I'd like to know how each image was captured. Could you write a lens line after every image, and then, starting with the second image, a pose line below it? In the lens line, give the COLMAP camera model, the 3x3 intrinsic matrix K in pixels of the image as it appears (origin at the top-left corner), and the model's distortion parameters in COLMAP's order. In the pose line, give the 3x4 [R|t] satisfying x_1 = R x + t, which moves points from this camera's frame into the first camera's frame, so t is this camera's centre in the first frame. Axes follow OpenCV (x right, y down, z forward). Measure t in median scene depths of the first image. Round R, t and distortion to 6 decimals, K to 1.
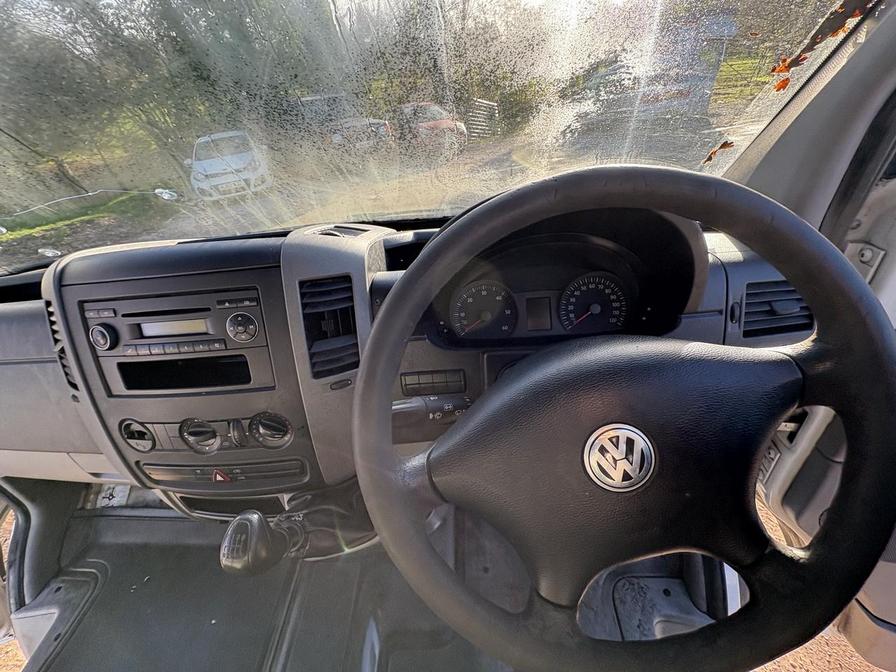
lens RADIAL K [[355.8, 0, 455.5], [0, 355.8, 329.9], [0, 0, 1]] dist [0.000509, -0.000610]
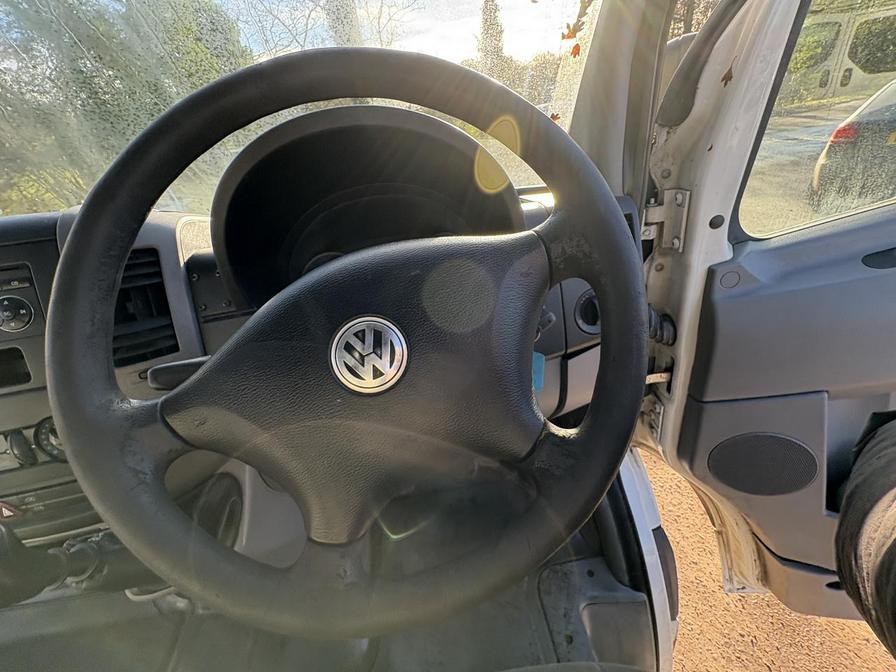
lens RADIAL K [[355.8, 0, 455.9], [0, 355.8, 330.0], [0, 0, 1]] dist [0.000509, -0.000610]
pose [[0.985650, -0.109737, 0.128261, 0.293660], [0.122028, 0.988231, -0.092245, 0.211276], [-0.116629, 0.106573, 0.987441, 0.039358]]
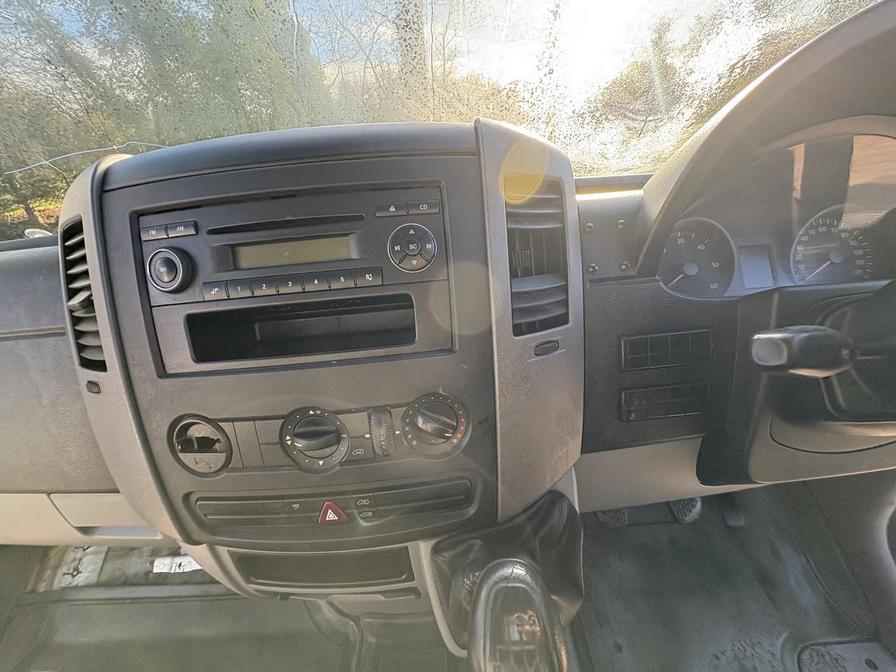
lens RADIAL K [[355.8, 0, 459.7], [0, 355.8, 326.9], [0, 0, 1]] dist [0.000509, -0.000610]
pose [[0.997756, -0.011834, 0.065907, -0.497367], [0.020649, 0.990669, -0.134713, 0.189927], [-0.063698, 0.135772, 0.988690, 0.355494]]
